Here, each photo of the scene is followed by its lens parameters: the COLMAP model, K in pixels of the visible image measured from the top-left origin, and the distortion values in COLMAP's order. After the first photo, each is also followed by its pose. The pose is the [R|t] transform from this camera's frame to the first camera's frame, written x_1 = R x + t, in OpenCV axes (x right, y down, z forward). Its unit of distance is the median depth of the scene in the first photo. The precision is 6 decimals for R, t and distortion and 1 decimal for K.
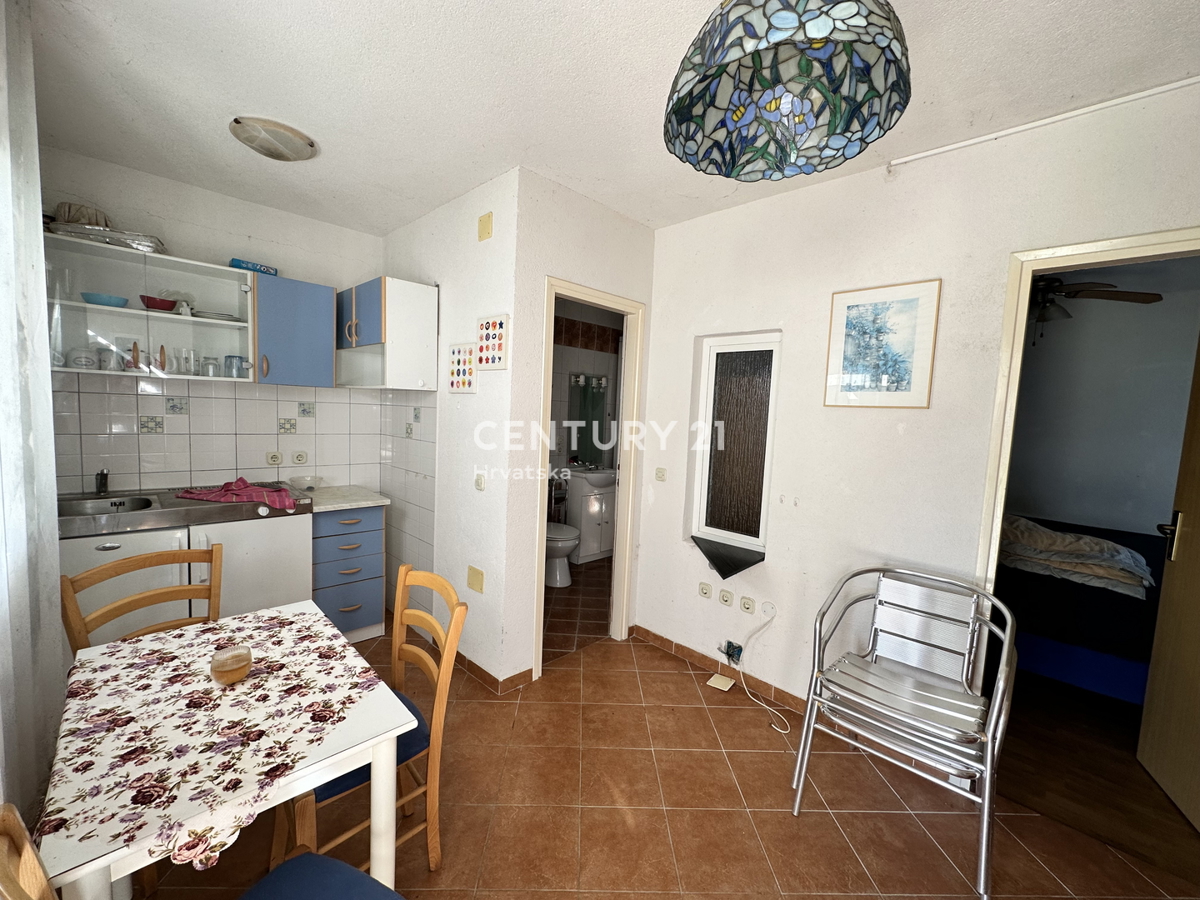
lens RADIAL K [[479.8, 0, 600.6], [0, 479.8, 451.2], [0, 0, 1]] dist [-0.002151, -0.000200]
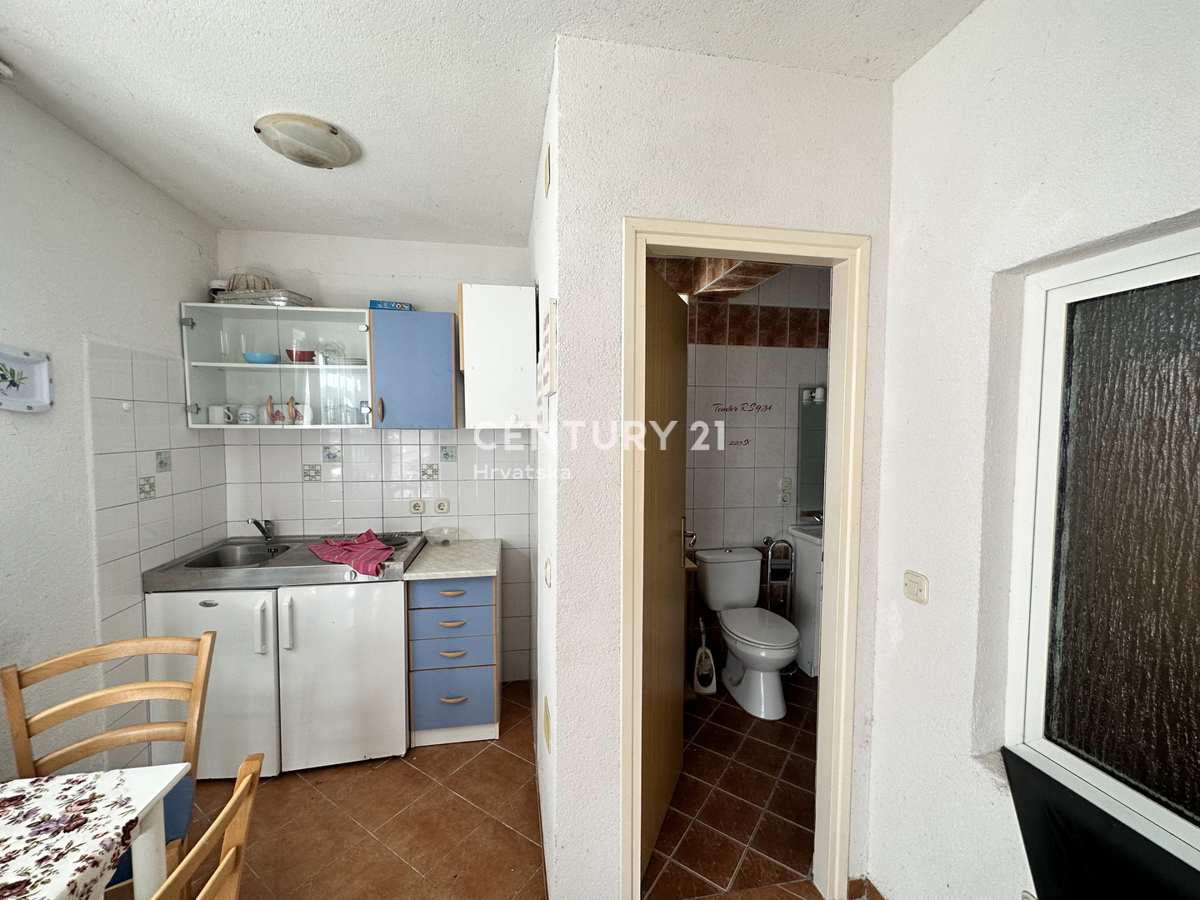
lens RADIAL K [[479.8, 0, 595.3], [0, 479.8, 451.9], [0, 0, 1]] dist [-0.002151, -0.000200]
pose [[0.819129, -0.011585, -0.573492, 0.148403], [-0.014882, 0.999030, -0.041438, -0.062287], [0.573416, 0.042478, 0.818162, 0.464476]]
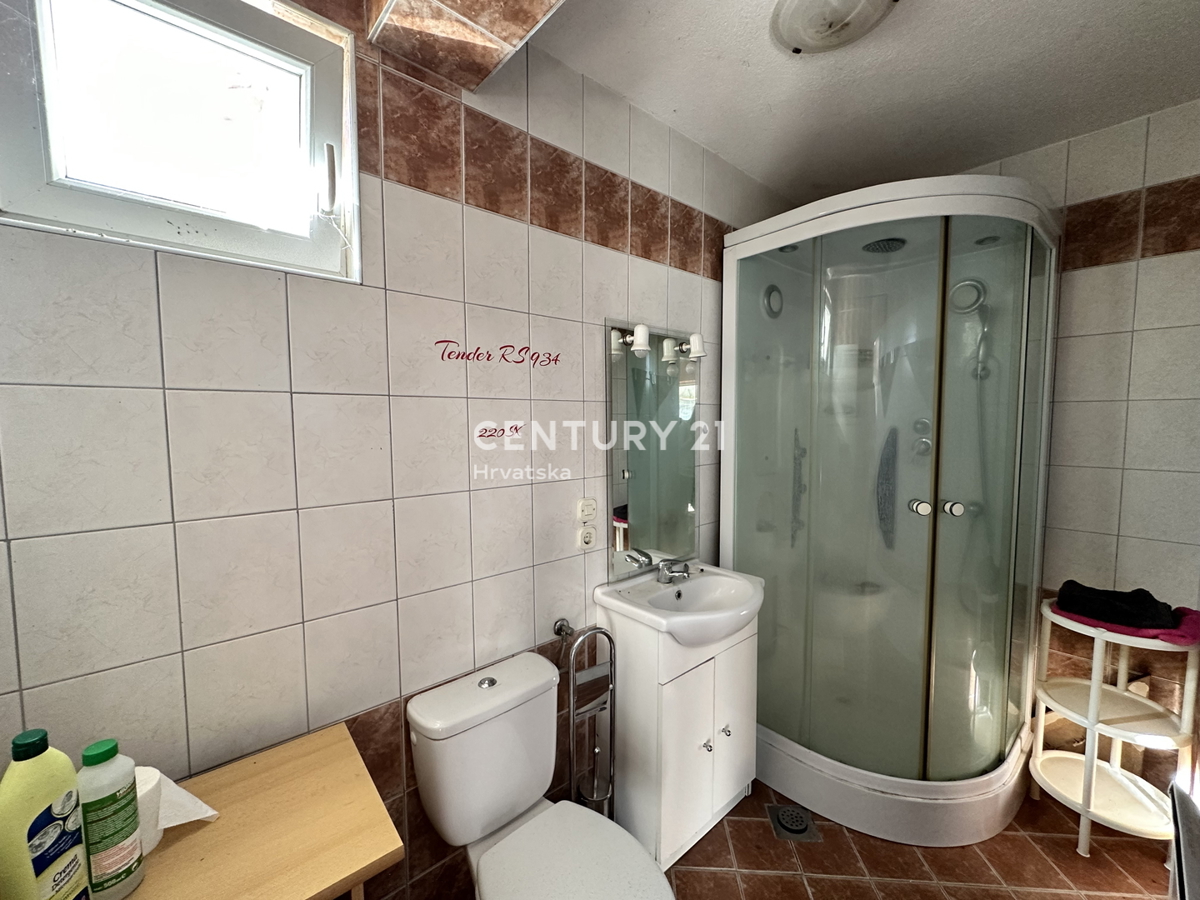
lens RADIAL K [[479.8, 0, 598.4], [0, 479.8, 454.7], [0, 0, 1]] dist [-0.002151, -0.000200]
pose [[0.996187, -0.046196, -0.074006, -0.079336], [0.045051, 0.998839, -0.017070, -0.097950], [0.074709, 0.013671, 0.997112, 1.080408]]
